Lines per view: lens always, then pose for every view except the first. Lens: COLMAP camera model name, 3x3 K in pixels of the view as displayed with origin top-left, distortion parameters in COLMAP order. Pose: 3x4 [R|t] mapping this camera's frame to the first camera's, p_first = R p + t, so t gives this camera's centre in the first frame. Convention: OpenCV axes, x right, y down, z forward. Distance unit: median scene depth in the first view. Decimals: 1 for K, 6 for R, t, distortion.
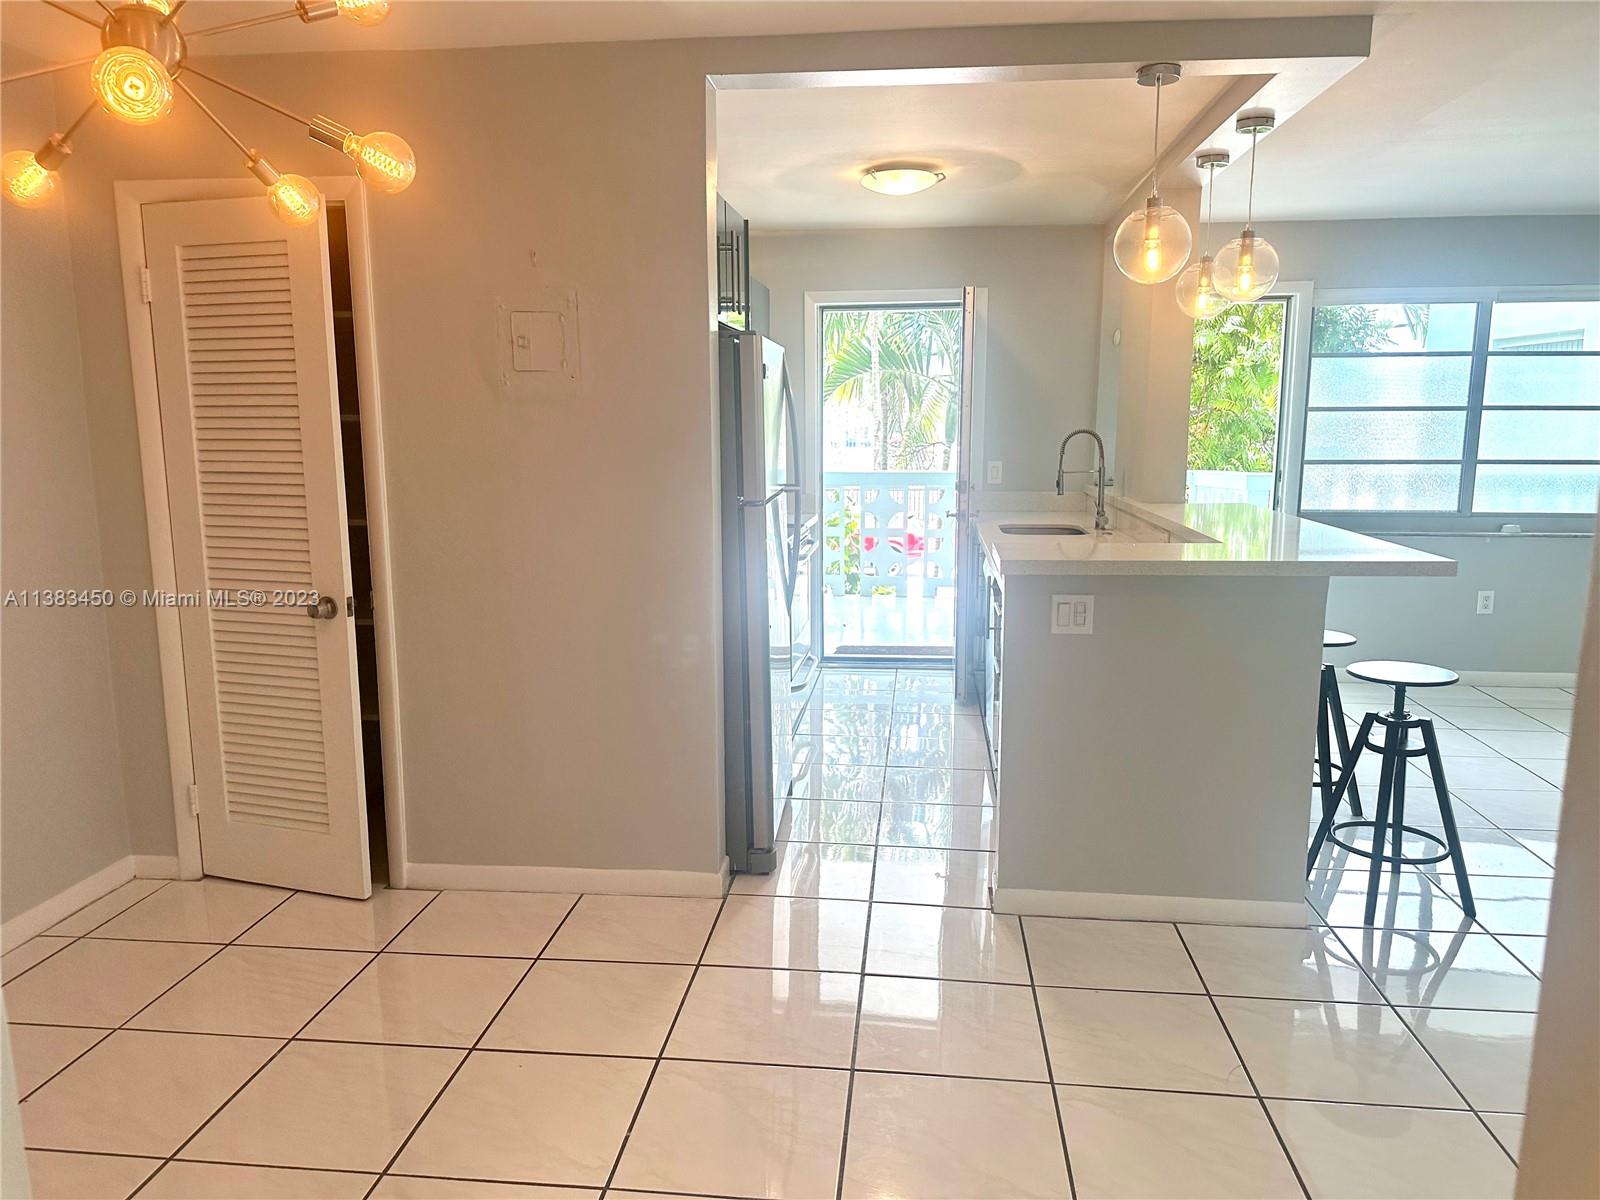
lens RADIAL K [[1133.0, 0, 799.4], [0, 1133.0, 610.6], [0, 0, 1]] dist [0.103261, -0.153240]
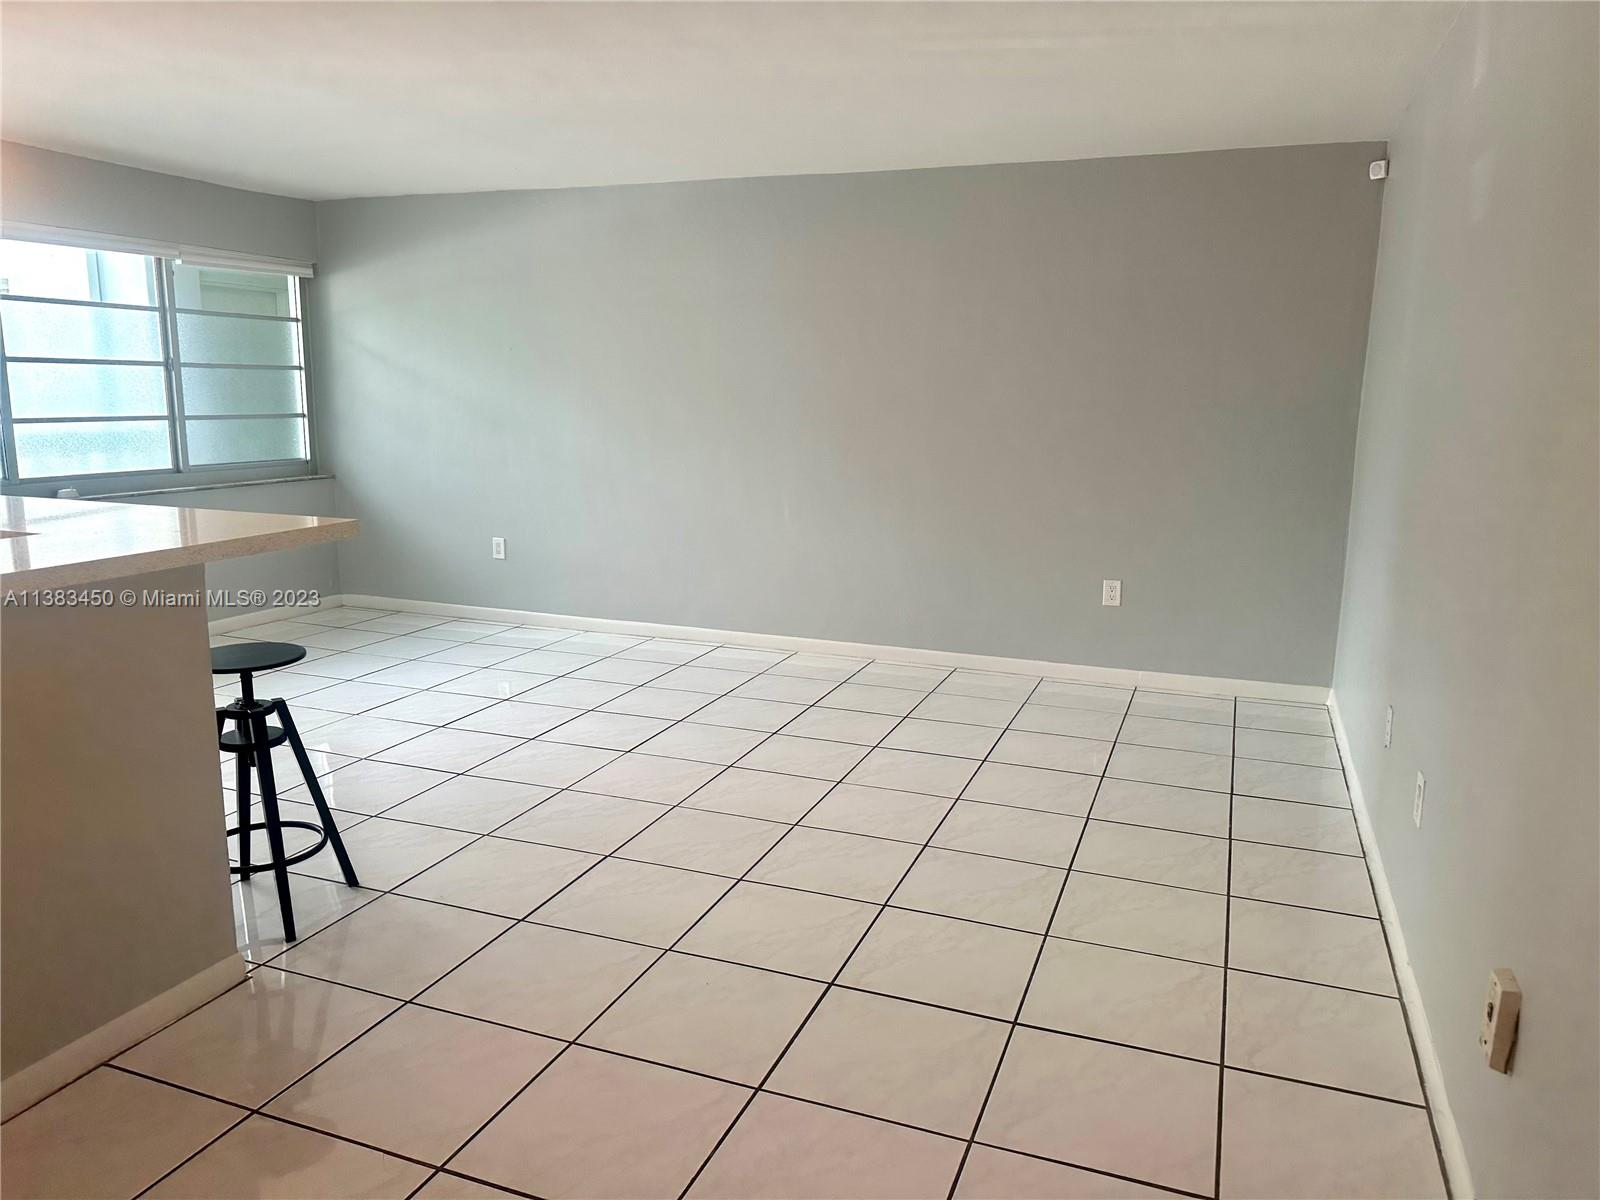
lens RADIAL K [[1133.0, 0, 799.4], [0, 1133.0, 610.6], [0, 0, 1]] dist [0.103261, -0.153240]
pose [[0.257781, -0.180254, 0.949240, -0.141024], [0.148858, 0.978123, 0.145314, -0.030538], [-0.954668, 0.103843, 0.278974, 0.231682]]
